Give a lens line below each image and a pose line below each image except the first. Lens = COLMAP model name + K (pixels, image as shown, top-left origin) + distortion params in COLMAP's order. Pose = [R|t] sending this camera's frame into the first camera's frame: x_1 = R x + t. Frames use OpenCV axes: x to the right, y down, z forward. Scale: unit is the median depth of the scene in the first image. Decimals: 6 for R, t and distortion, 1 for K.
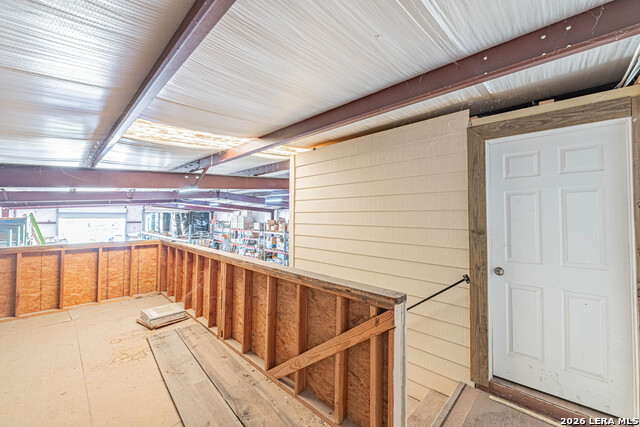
lens RADIAL K [[252.9, 0, 322.0], [0, 252.9, 210.6], [0, 0, 1]] dist [-0.005129, -0.000991]
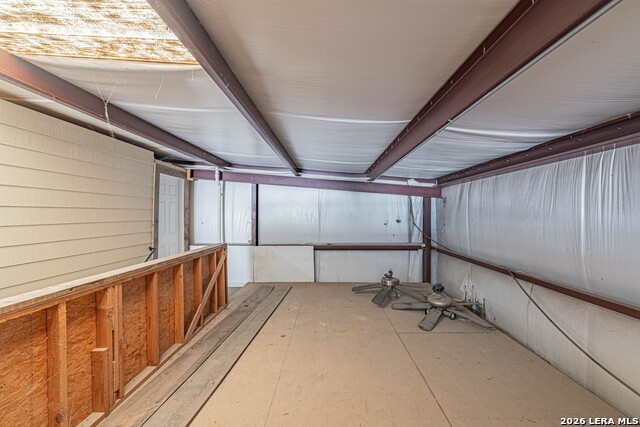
lens RADIAL K [[252.9, 0, 319.9], [0, 252.9, 213.5], [0, 0, 1]] dist [-0.005129, -0.000991]
pose [[-0.664000, -0.007286, 0.747697, -1.430065], [-0.020194, 0.999763, -0.008192, 0.017093], [-0.747460, -0.020538, -0.663989, 1.223939]]
